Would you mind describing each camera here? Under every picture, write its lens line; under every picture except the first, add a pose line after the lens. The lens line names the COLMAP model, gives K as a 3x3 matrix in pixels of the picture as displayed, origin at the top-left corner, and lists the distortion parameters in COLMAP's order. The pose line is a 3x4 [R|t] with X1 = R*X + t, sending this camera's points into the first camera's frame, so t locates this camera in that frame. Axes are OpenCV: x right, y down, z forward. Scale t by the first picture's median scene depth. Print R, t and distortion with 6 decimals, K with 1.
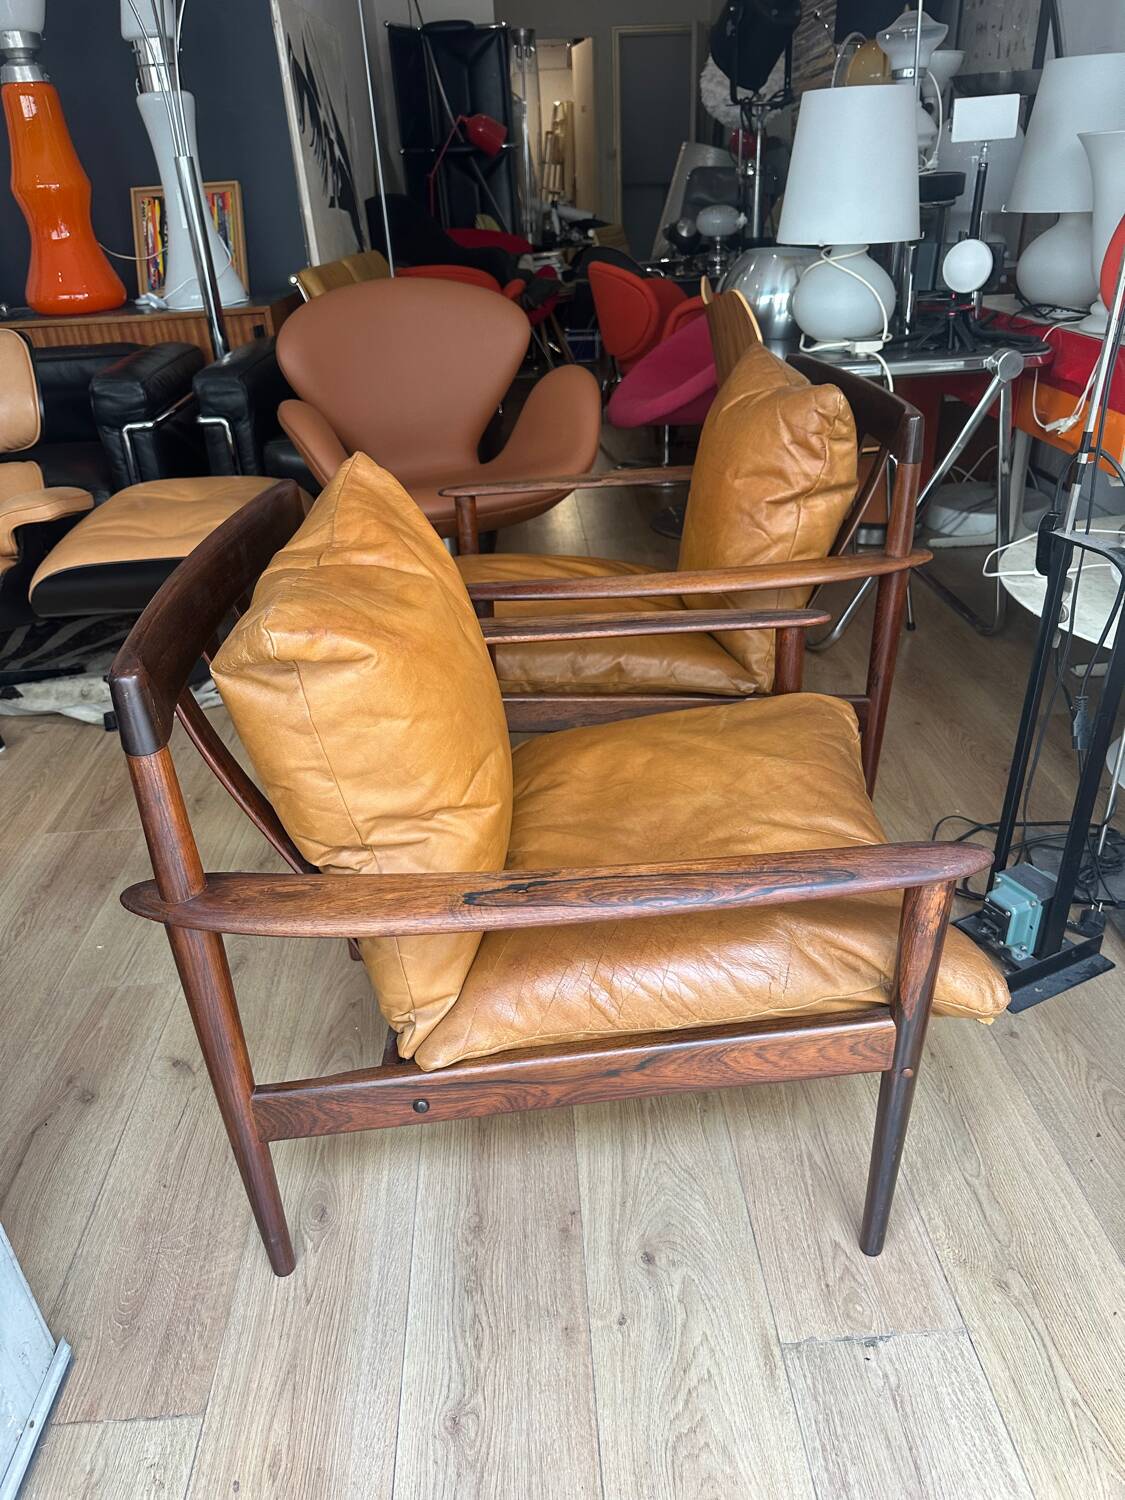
lens RADIAL K [[1056.2, 0, 555.8], [0, 1056.2, 746.7], [0, 0, 1]] dist [0.007876, -0.017872]
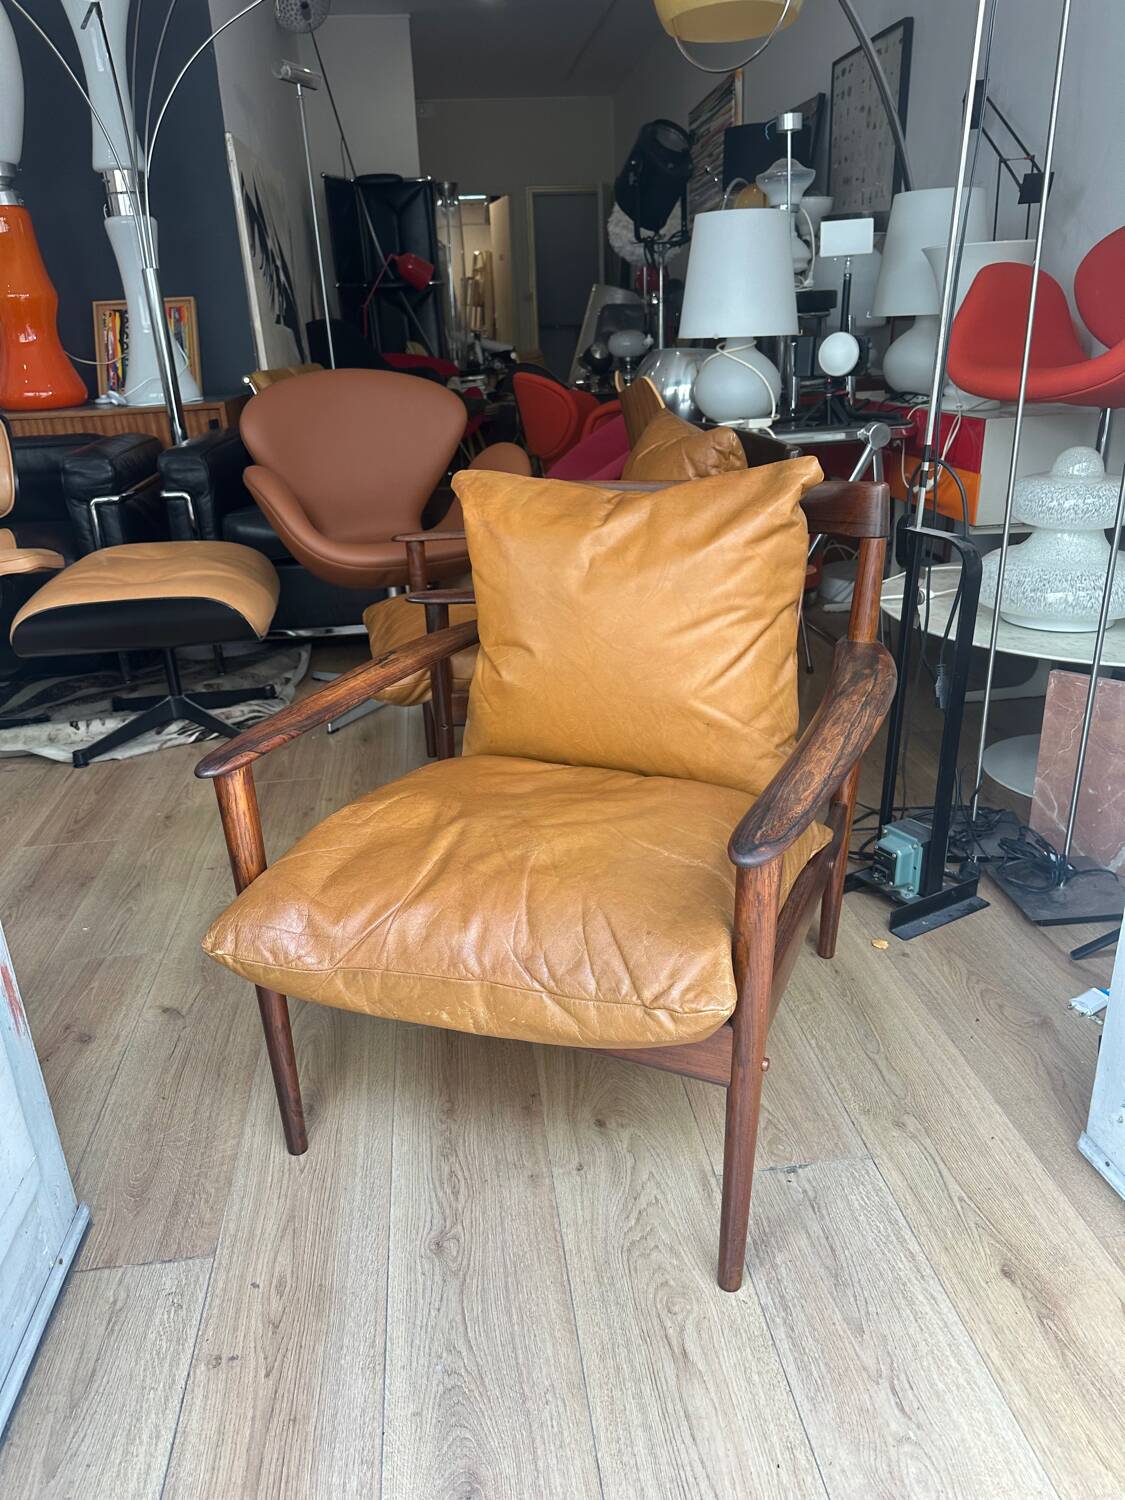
lens RADIAL K [[1050.2, 0, 557.6], [0, 1050.2, 747.9], [0, 0, 1]] dist [0.039130, -0.066630]
pose [[0.997215, -0.019614, 0.071954, -0.022160], [0.027884, 0.992880, -0.115809, 0.137689], [-0.069170, 0.117493, 0.990662, -0.121240]]
